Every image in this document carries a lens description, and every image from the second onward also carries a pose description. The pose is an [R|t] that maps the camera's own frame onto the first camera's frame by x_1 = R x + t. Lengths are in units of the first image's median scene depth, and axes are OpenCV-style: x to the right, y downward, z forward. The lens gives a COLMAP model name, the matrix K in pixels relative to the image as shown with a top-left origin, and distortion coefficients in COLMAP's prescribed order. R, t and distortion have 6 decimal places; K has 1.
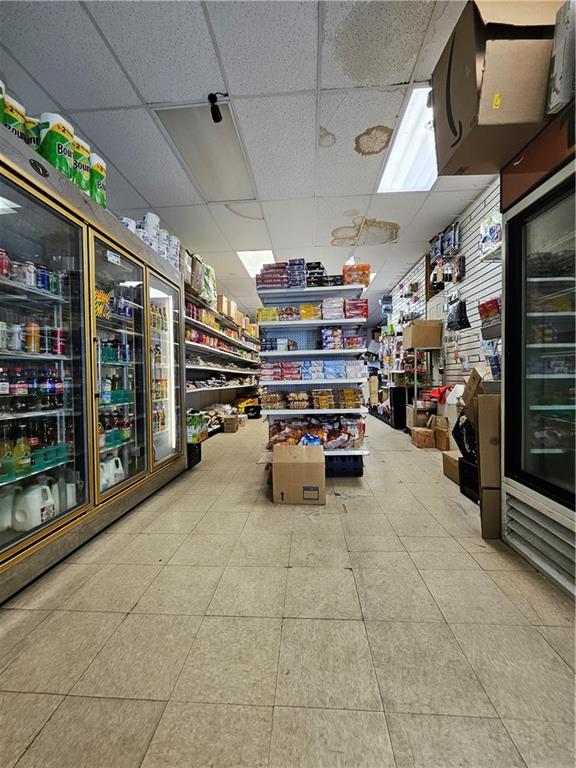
lens RADIAL K [[306.6, 0, 291.2], [0, 306.6, 381.2], [0, 0, 1]] dist [-0.003828, 0.000157]
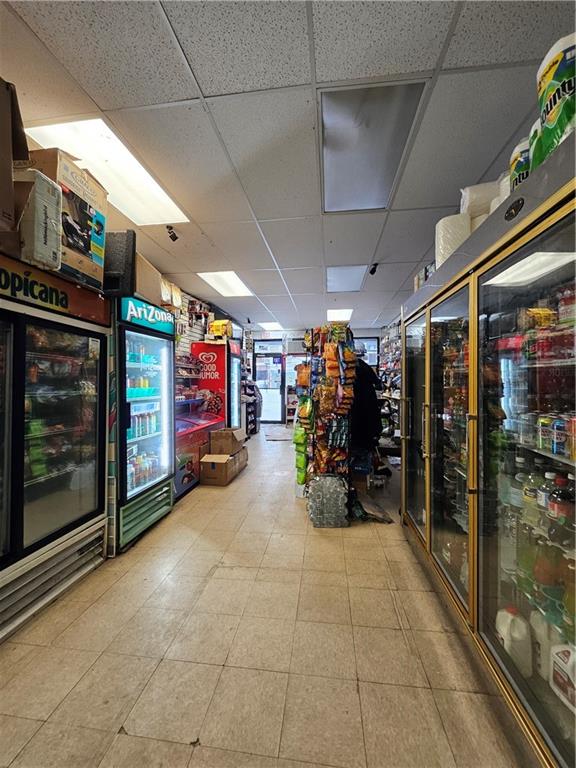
lens RADIAL K [[306.6, 0, 289.5], [0, 306.6, 382.3], [0, 0, 1]] dist [-0.003828, 0.000157]
pose [[-0.997741, 0.019031, 0.064423, -0.377268], [0.020094, 0.999672, 0.015884, -0.357564], [-0.064100, 0.017142, -0.997796, 2.125856]]
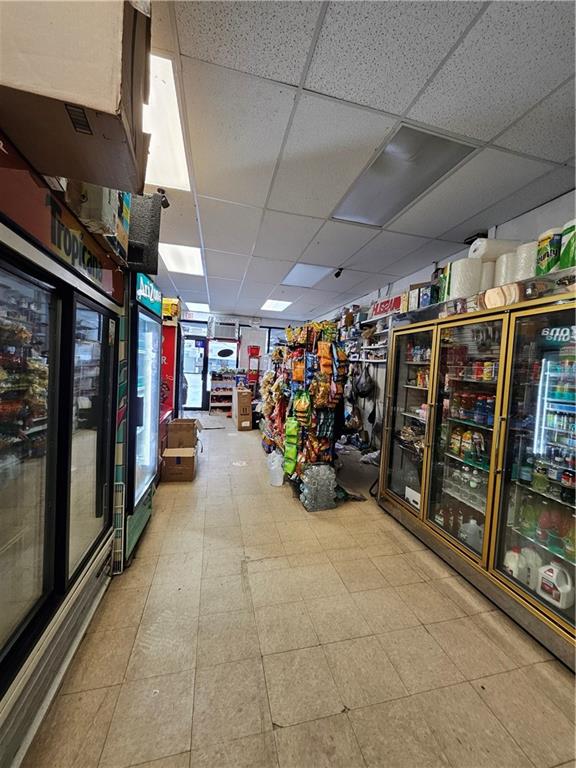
lens RADIAL K [[306.6, 0, 295.1], [0, 306.6, 383.1], [0, 0, 1]] dist [-0.003828, 0.000157]
pose [[-0.951168, -0.018305, -0.308129, 0.500374], [-0.040690, 0.996964, 0.066381, -0.439643], [0.305978, 0.075677, -0.949026, 2.098317]]
